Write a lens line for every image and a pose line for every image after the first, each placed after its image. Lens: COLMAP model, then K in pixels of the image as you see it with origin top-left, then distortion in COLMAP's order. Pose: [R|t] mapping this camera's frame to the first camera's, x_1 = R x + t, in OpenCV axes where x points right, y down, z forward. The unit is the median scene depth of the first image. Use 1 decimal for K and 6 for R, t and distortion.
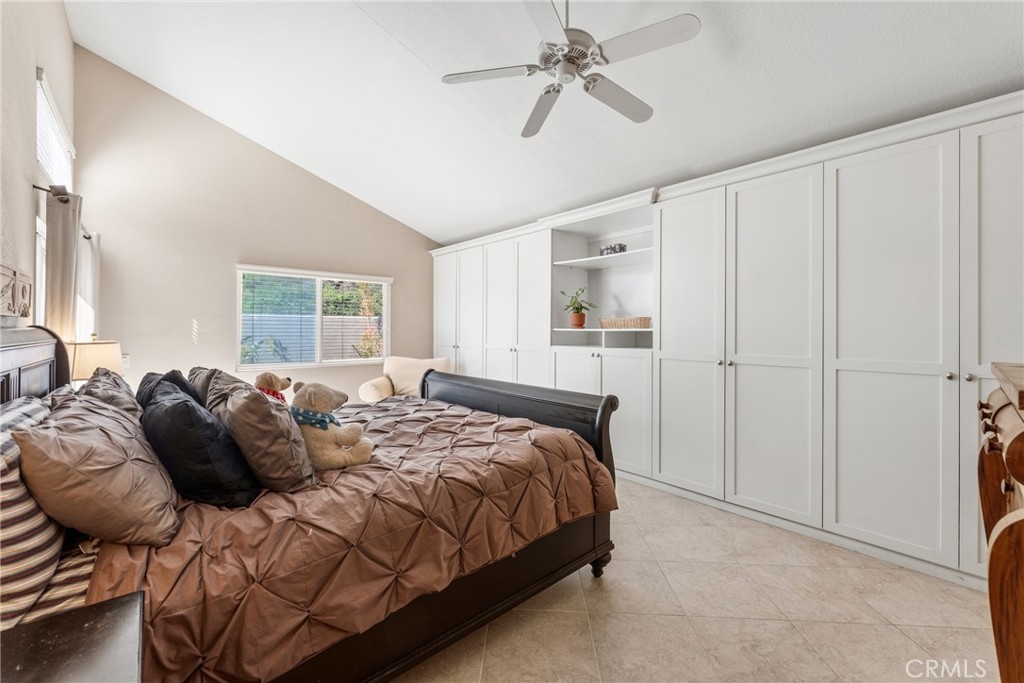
lens RADIAL K [[409.7, 0, 512.3], [0, 409.7, 331.2], [0, 0, 1]] dist [0.000694, 0.000102]
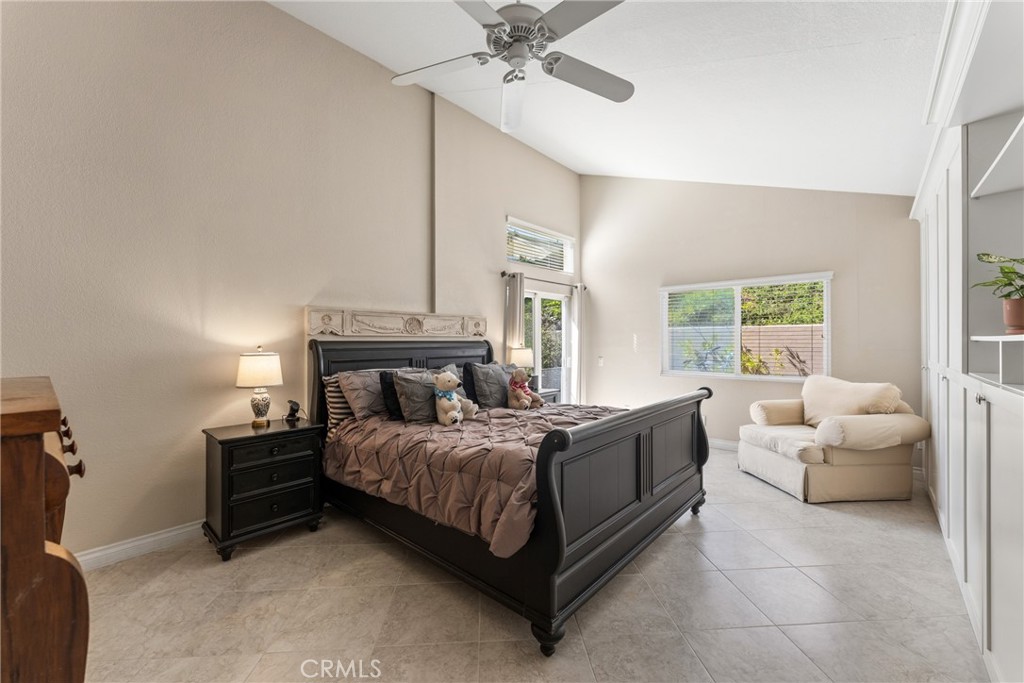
lens RADIAL K [[409.7, 0, 512.0], [0, 409.7, 341.5], [0, 0, 1]] dist [0.001358, 0.000118]
pose [[0.120898, -0.004183, -0.992656, 0.486817], [0.002954, 0.999988, -0.003854, 0.000456], [0.992661, -0.002466, 0.120909, 0.415835]]
